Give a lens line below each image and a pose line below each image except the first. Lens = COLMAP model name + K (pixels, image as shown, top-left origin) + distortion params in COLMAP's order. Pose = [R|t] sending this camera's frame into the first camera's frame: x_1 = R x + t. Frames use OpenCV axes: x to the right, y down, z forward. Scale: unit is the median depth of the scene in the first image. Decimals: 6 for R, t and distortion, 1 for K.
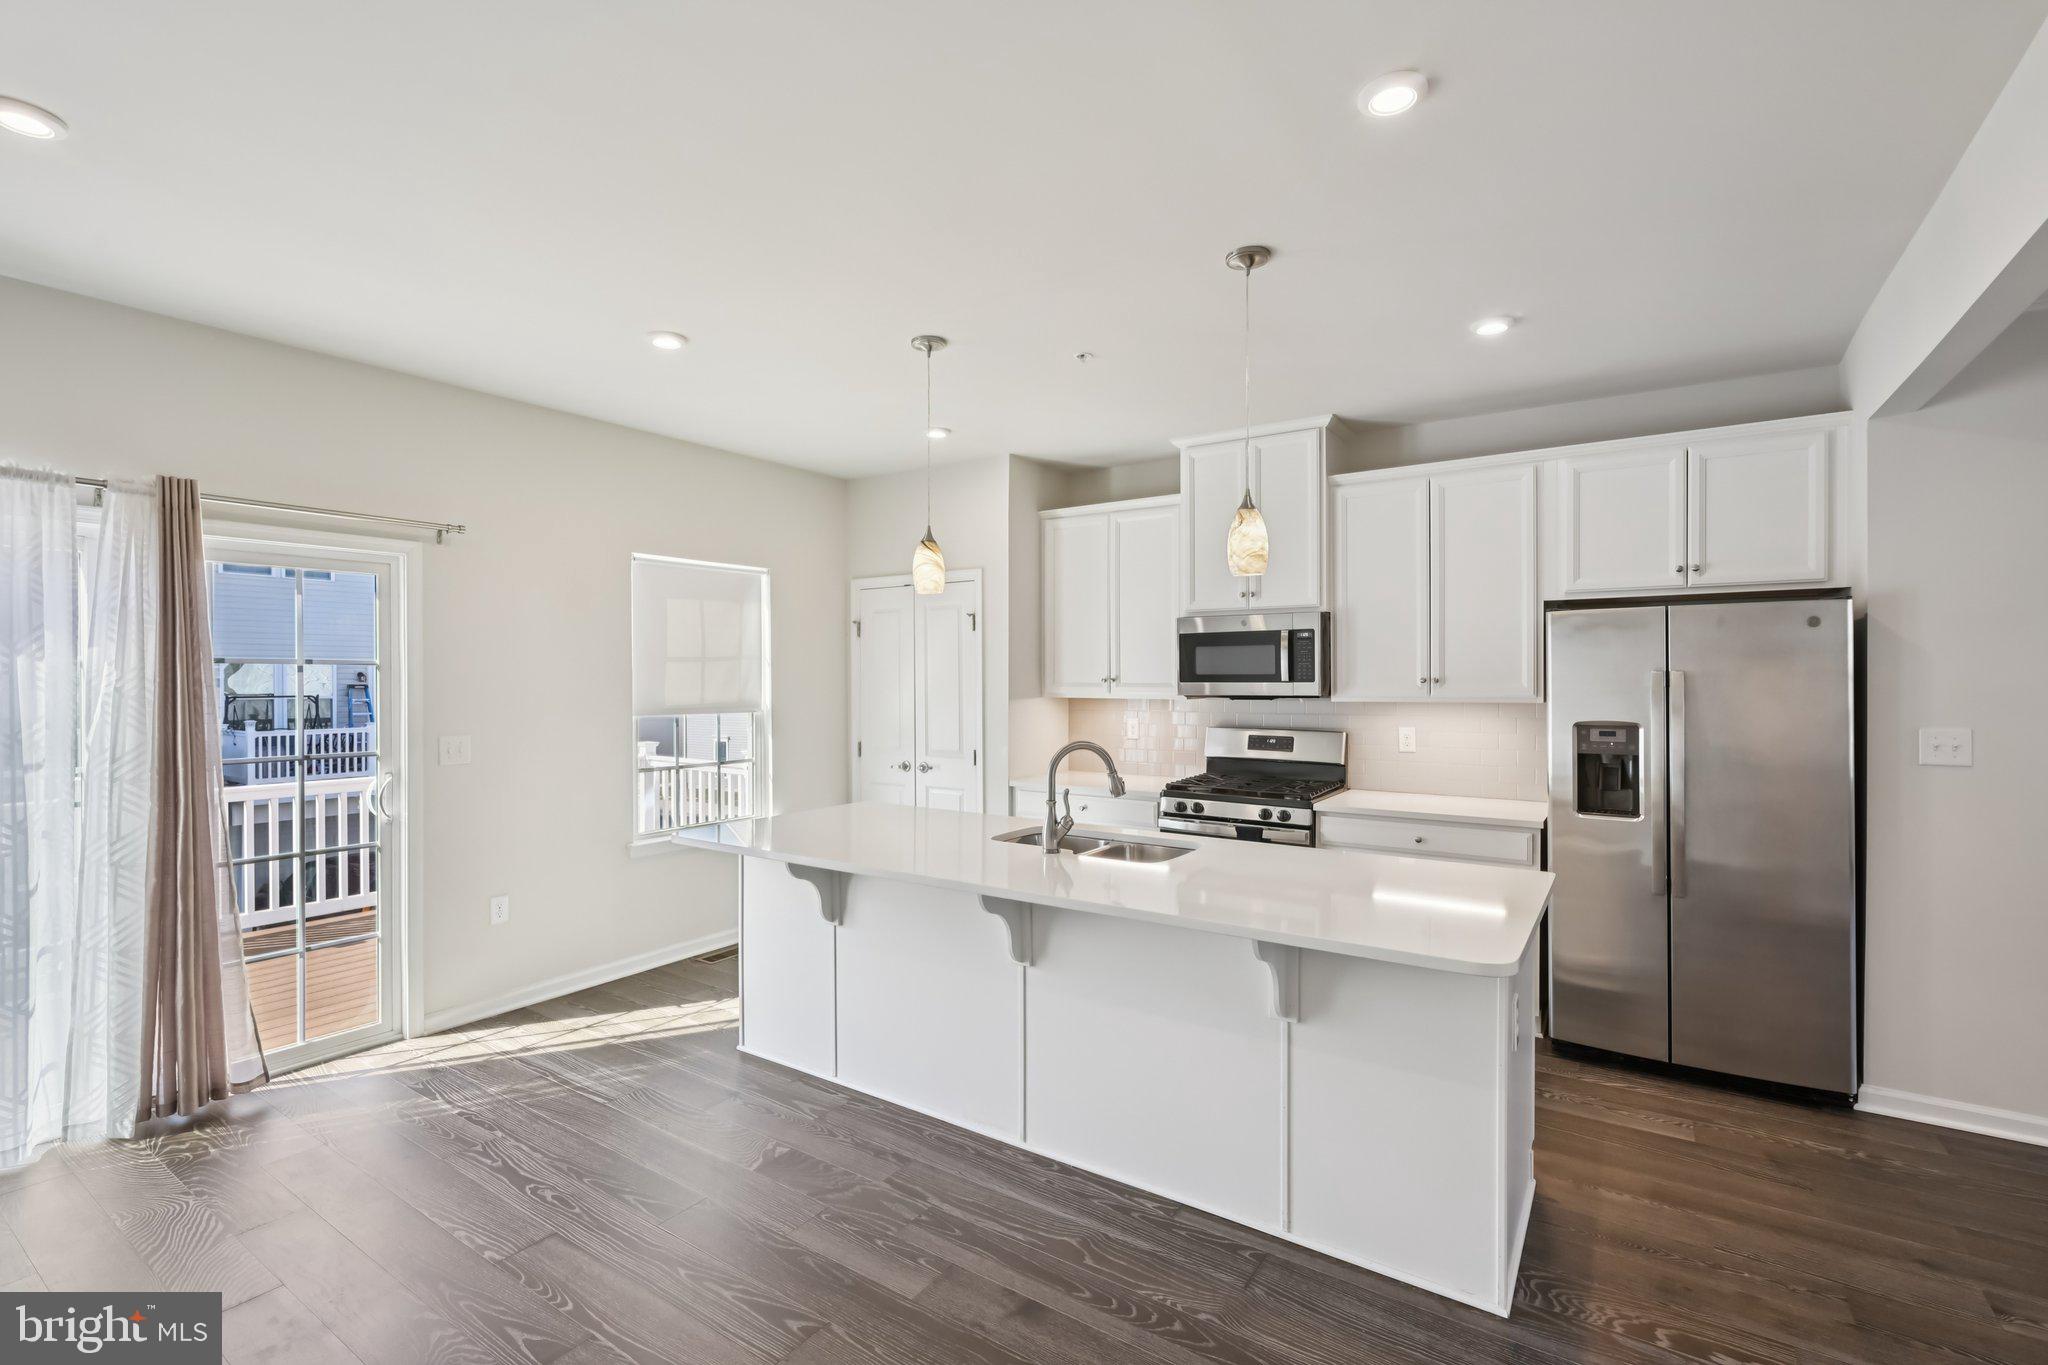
lens RADIAL K [[922.3, 0, 1012.1], [0, 922.3, 680.6], [0, 0, 1]] dist [-0.000063, -0.000700]
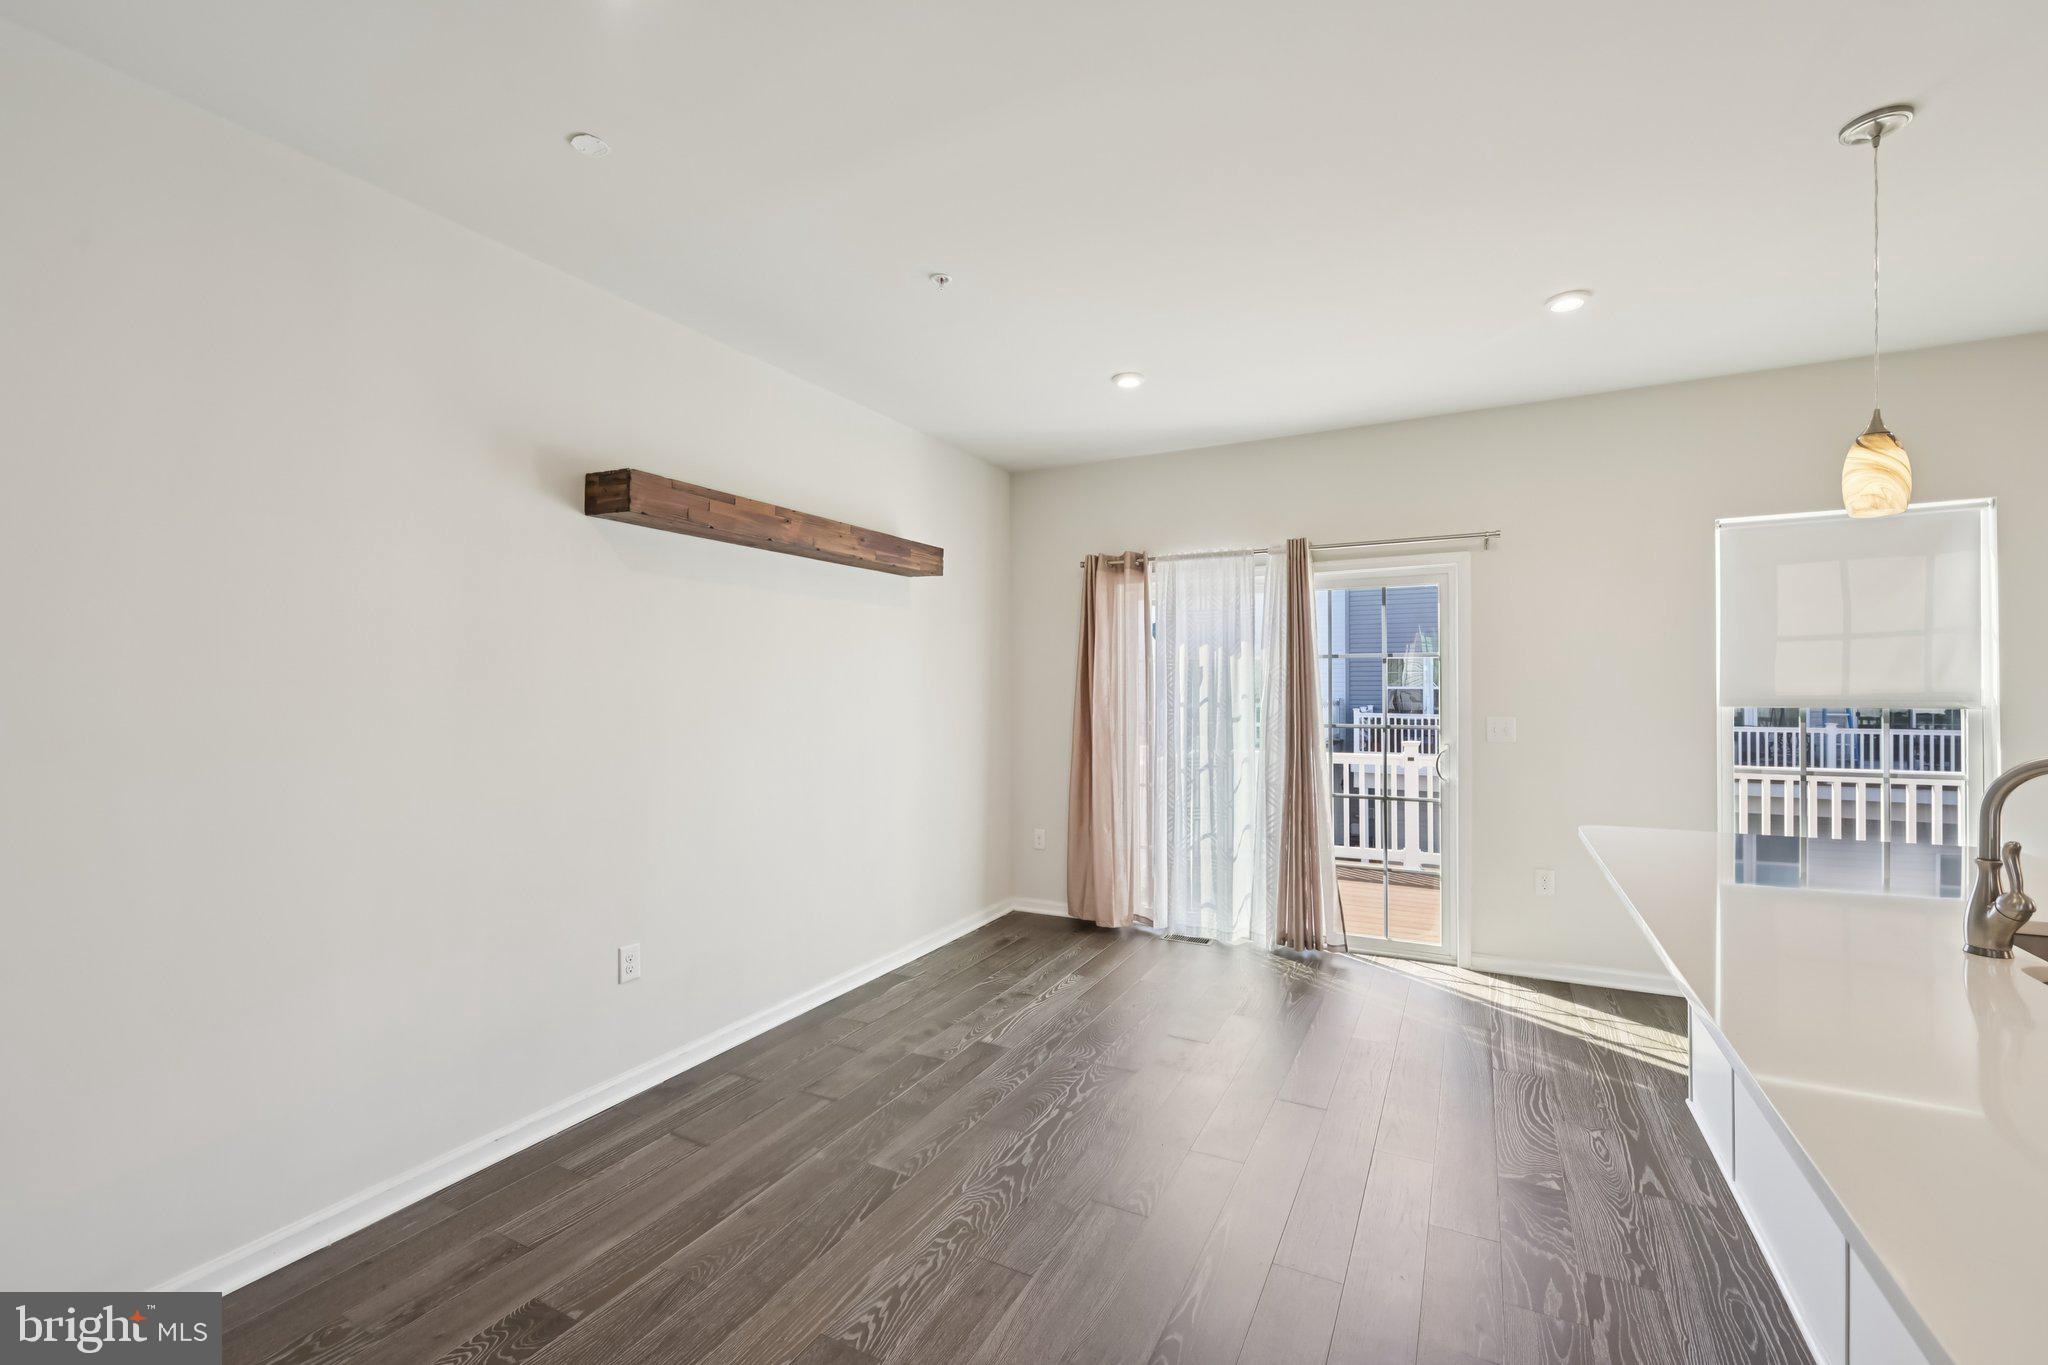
lens RADIAL K [[869.7, 0, 1021.7], [0, 869.7, 688.3], [0, 0, 1]] dist [-0.001426, -0.000541]
pose [[0.111791, 0.002865, -0.993728, 0.410800], [0.002393, 0.999992, 0.003152, 0.021343], [0.993729, -0.002730, 0.111783, 0.314855]]
